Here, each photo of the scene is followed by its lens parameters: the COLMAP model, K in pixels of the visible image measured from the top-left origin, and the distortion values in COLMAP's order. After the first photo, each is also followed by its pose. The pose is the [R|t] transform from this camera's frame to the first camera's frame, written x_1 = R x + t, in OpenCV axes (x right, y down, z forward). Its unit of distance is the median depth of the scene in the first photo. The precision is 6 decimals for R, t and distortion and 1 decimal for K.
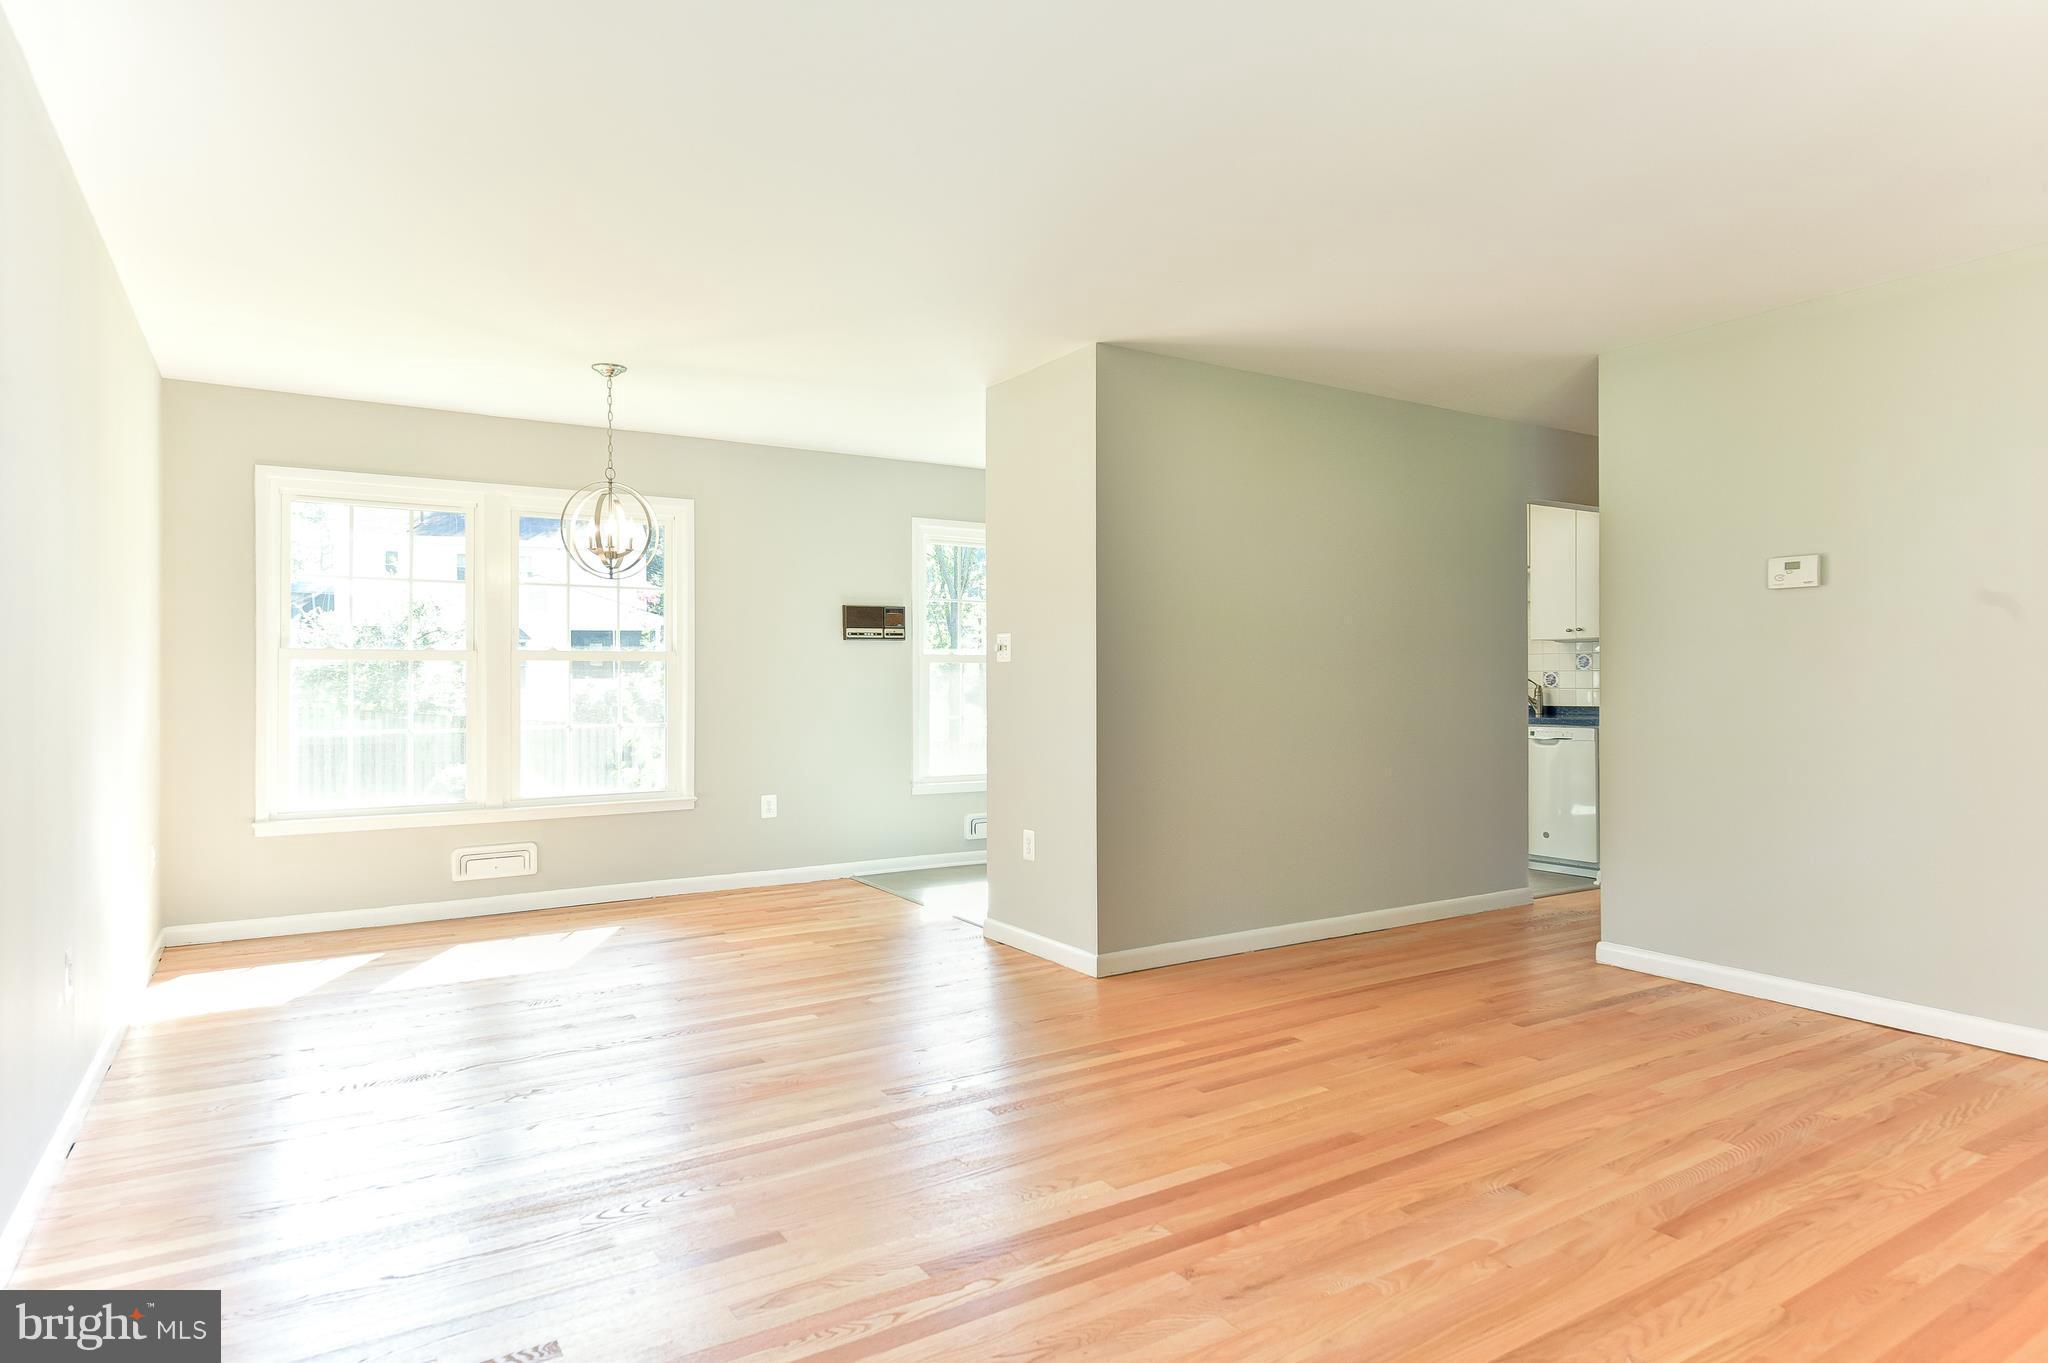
lens RADIAL K [[1139.1, 0, 1000.2], [0, 1139.1, 670.8], [0, 0, 1]] dist [0.006236, -0.000484]
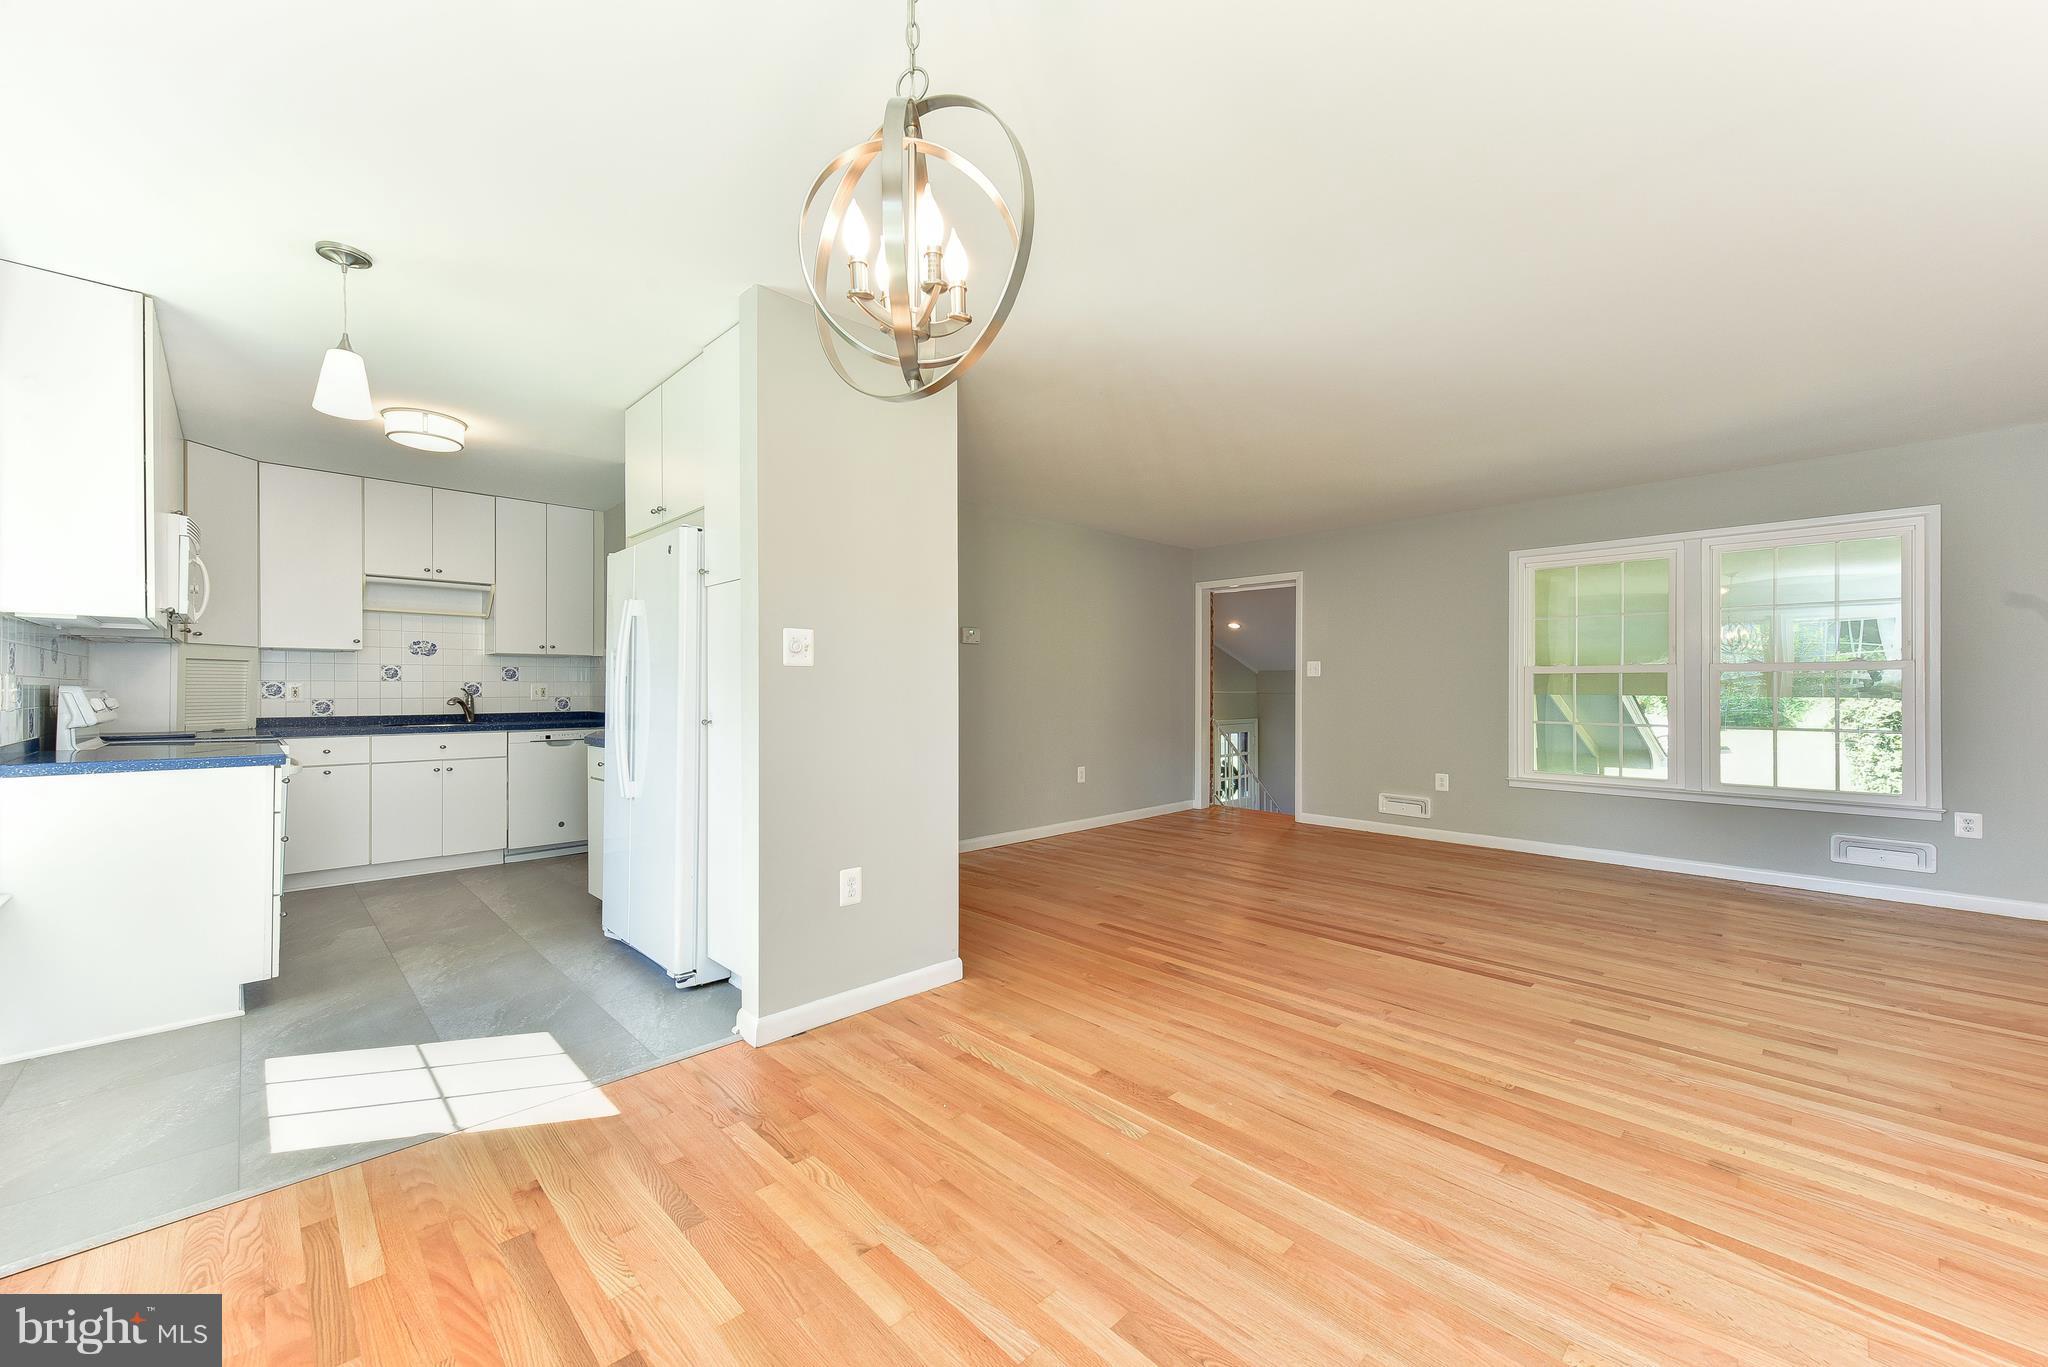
lens RADIAL K [[799.8, 0, 1018.3], [0, 799.8, 687.9], [0, 0, 1]] dist [0.015636, -0.000375]
pose [[-0.215966, 0.001245, 0.976400, -0.750670], [-0.007472, 0.999968, -0.002928, 0.009274], [-0.976372, -0.007928, -0.215949, 1.311054]]
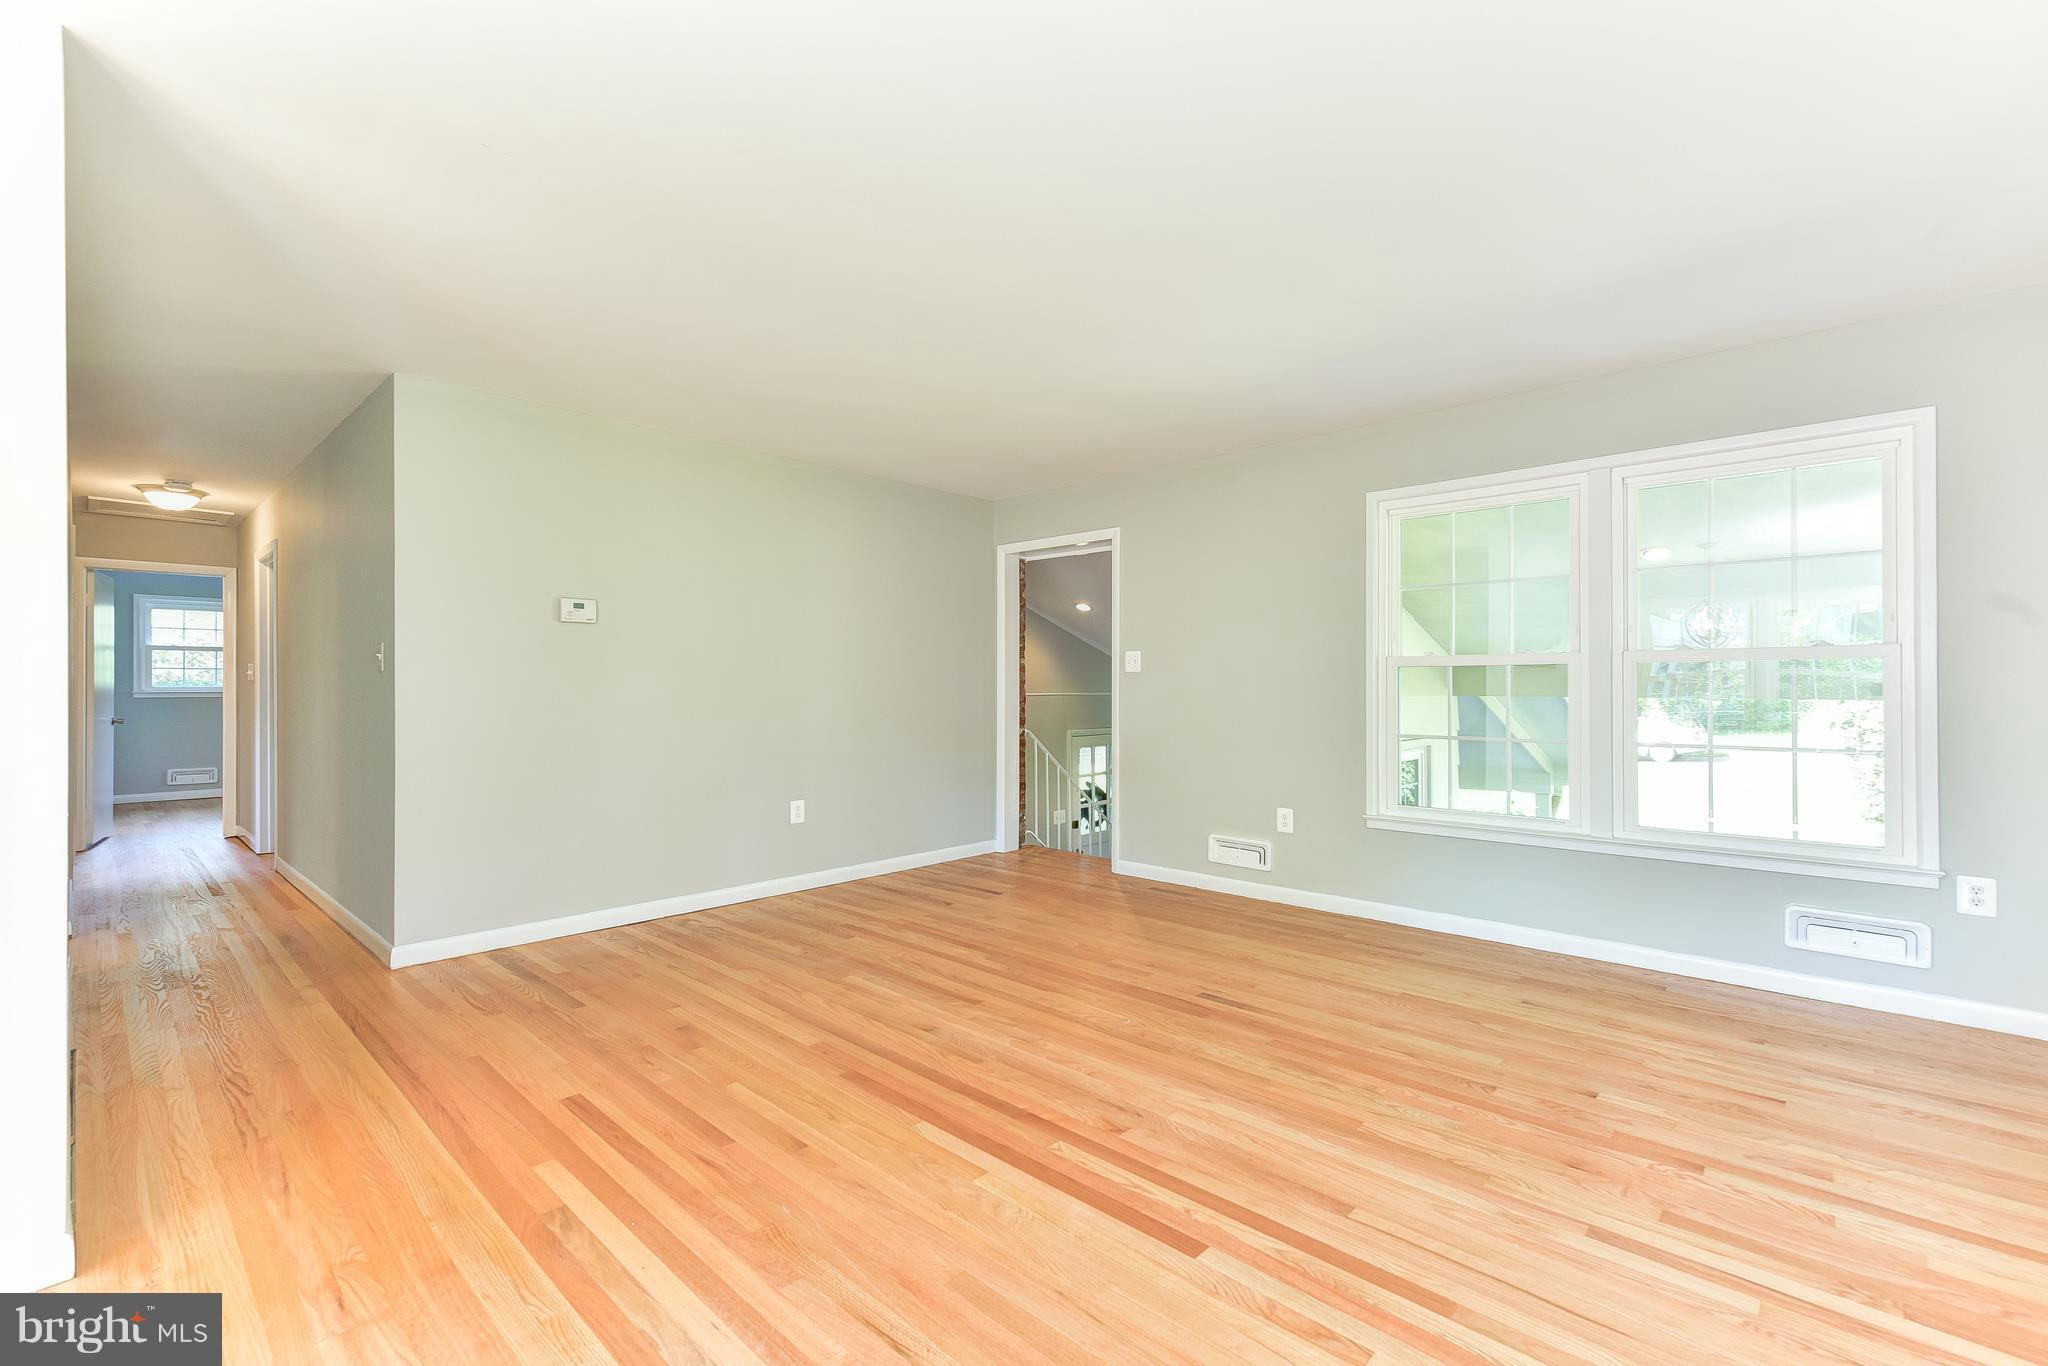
lens RADIAL K [[890.6, 0, 1029.0], [0, 890.6, 687.2], [0, 0, 1]] dist [0.009773, -0.001319]
pose [[-0.262444, 0.004324, 0.964938, -0.490053], [-0.005145, 0.999969, -0.005881, 0.007788], [-0.964934, -0.006508, -0.262414, 0.820368]]
